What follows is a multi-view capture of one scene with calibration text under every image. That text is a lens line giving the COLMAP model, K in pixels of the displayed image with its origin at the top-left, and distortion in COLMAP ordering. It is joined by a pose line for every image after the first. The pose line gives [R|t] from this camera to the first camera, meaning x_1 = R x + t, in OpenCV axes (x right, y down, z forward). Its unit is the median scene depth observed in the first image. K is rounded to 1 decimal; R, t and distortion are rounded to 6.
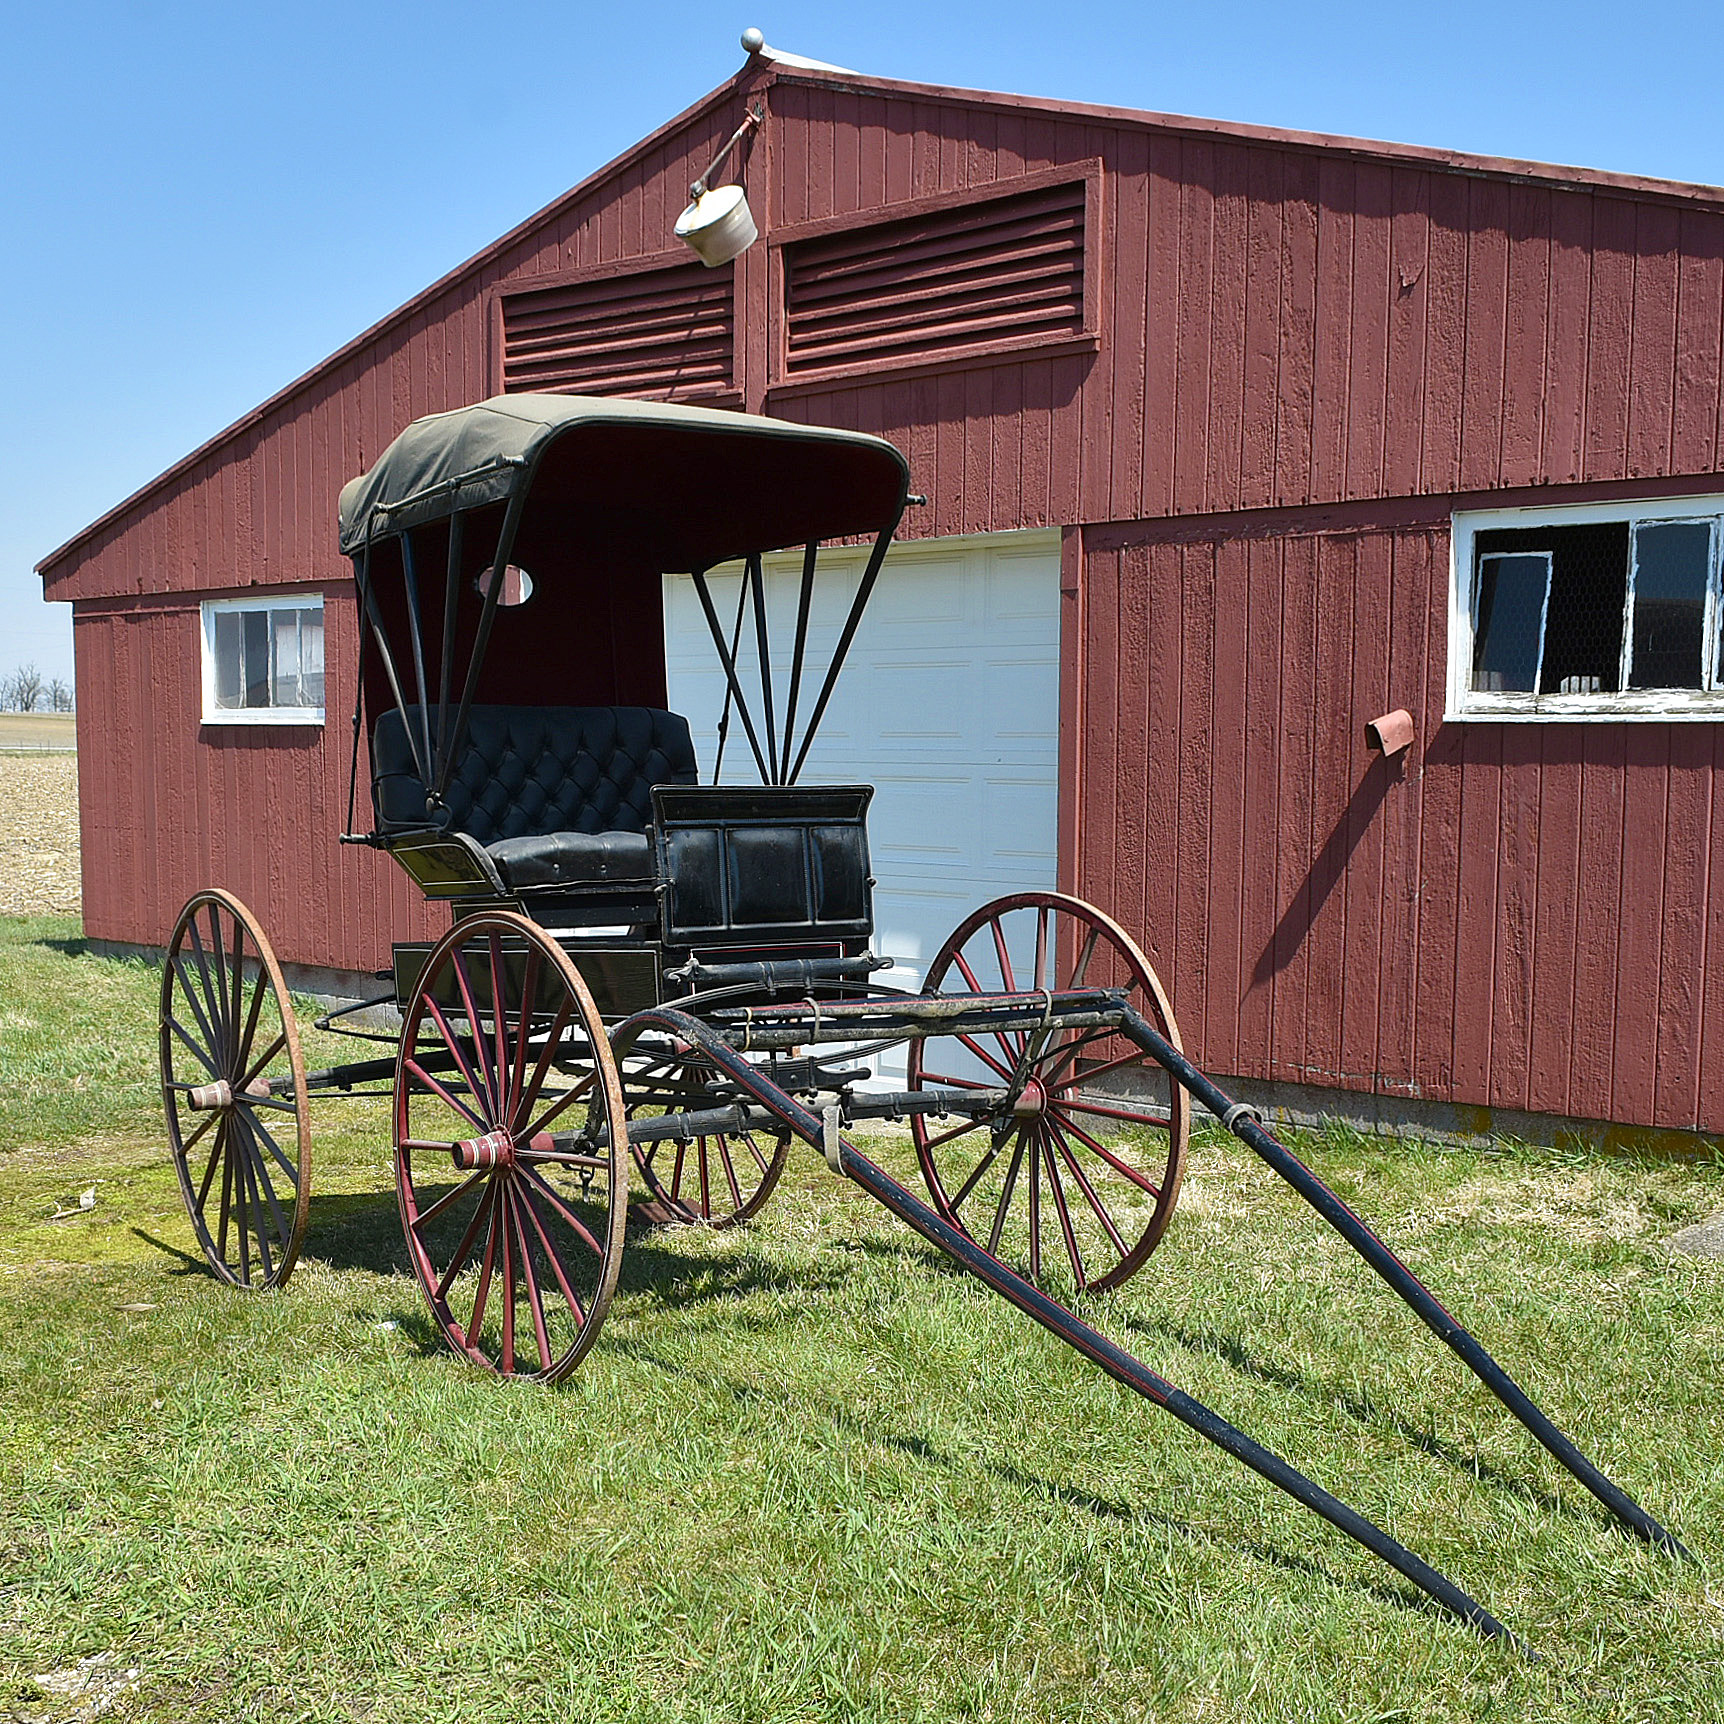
lens RADIAL K [[2325.6, 0, 766.5], [0, 2325.6, 974.7], [0, 0, 1]] dist [-0.019763, 0.000000]
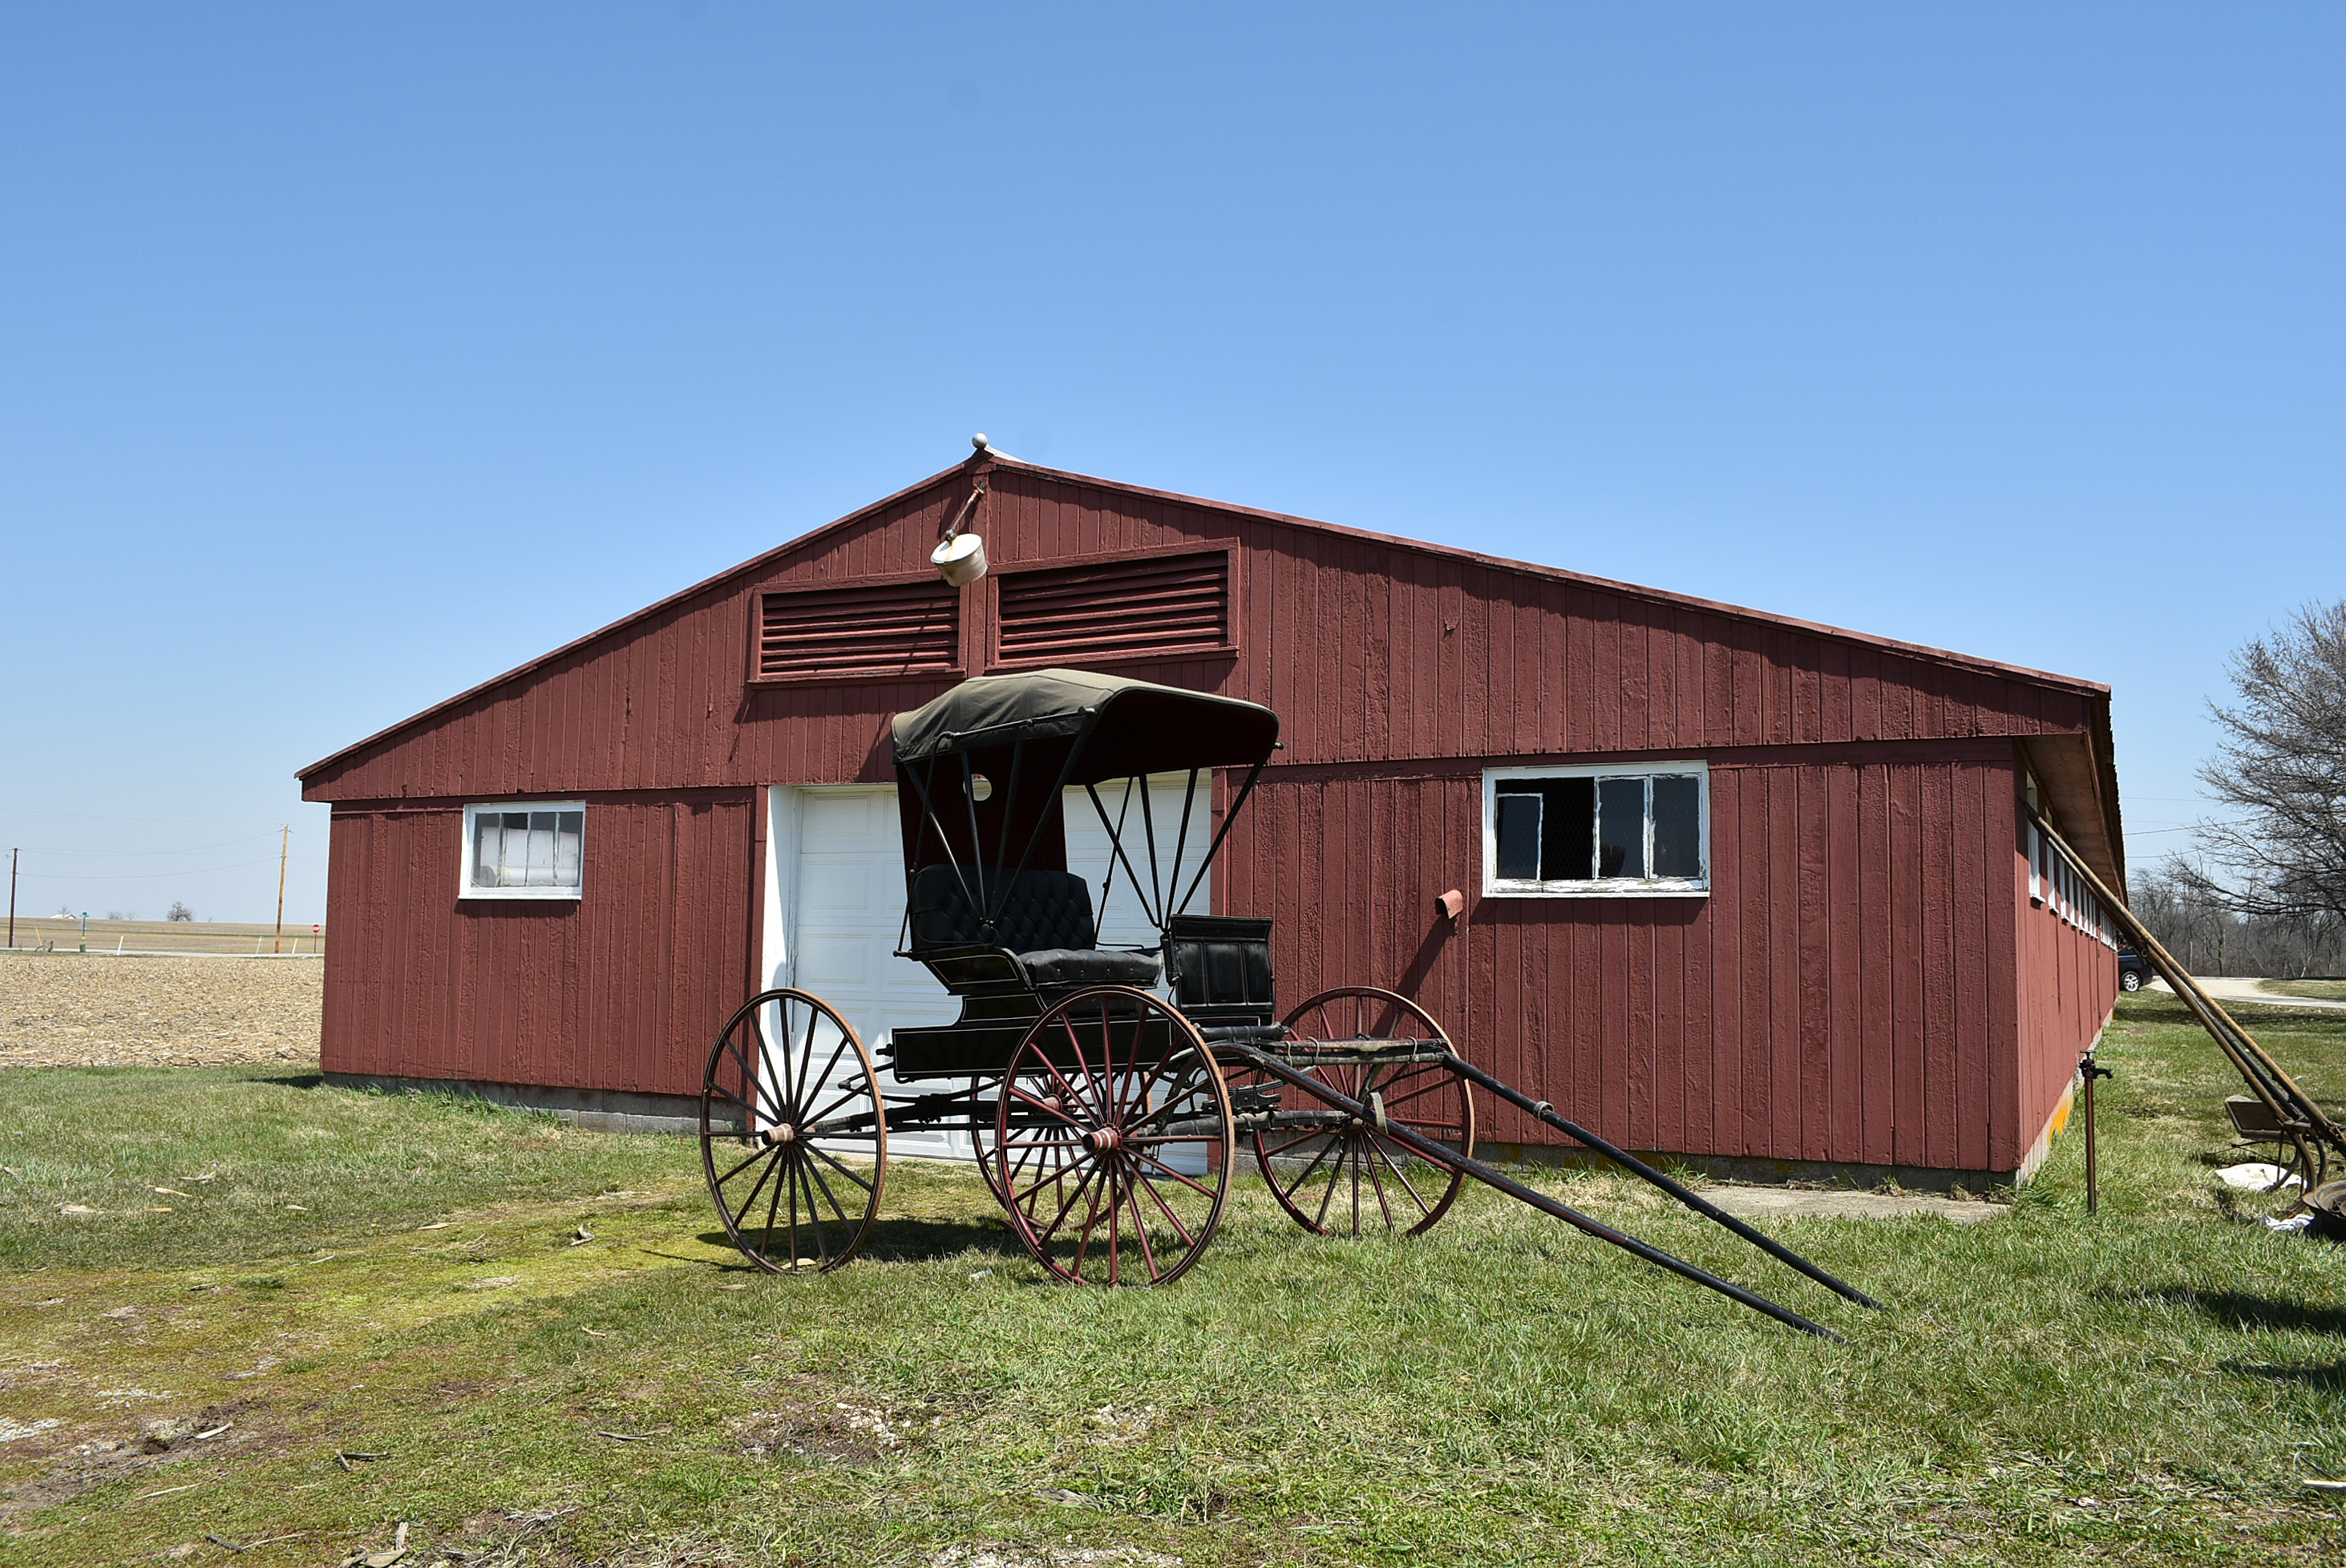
lens RADIAL K [[1865.1, 0, 1170.6], [0, 1865.1, 791.8], [0, 0, 1]] dist [-0.015512, -0.000073]
pose [[0.955148, 0.034827, 0.294072, -0.290389], [0.020199, 0.983085, -0.182032, 0.047848], [-0.295438, 0.179808, 0.938289, -0.146730]]
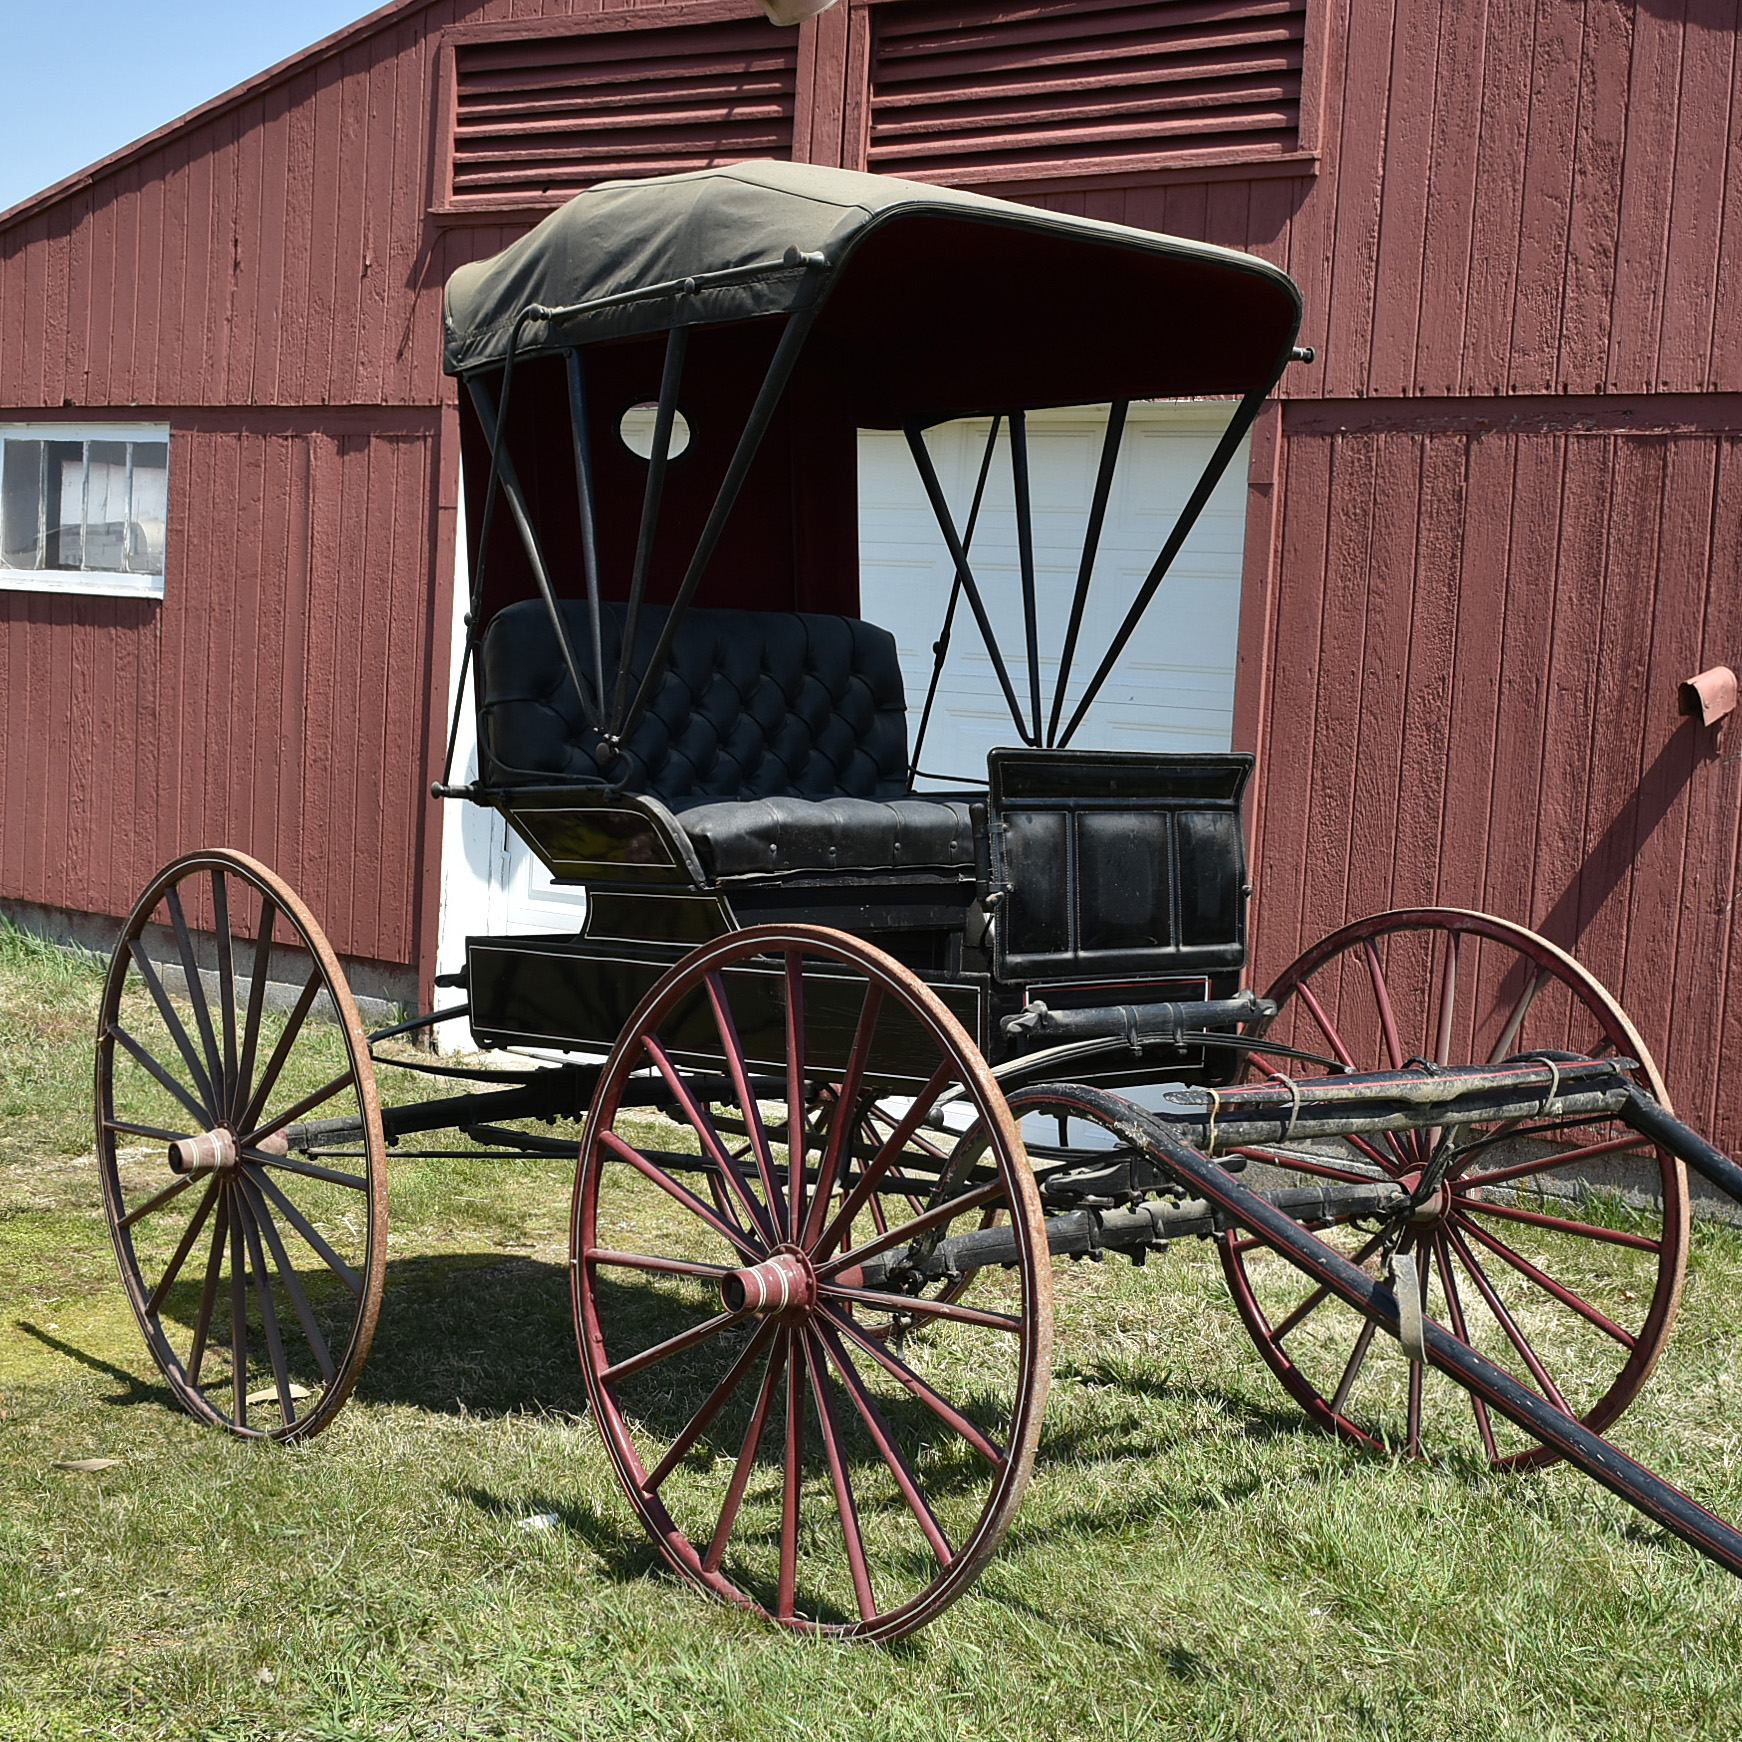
lens RADIAL K [[2764.7, 0, 927.7], [0, 2764.7, 904.2], [0, 0, 1]] dist [-0.029812, 0.000000]
pose [[0.987002, 0.037575, 0.156250, -0.130518], [-0.036832, 0.999292, -0.007648, -0.018502], [-0.156427, 0.001794, 0.987688, 0.135605]]
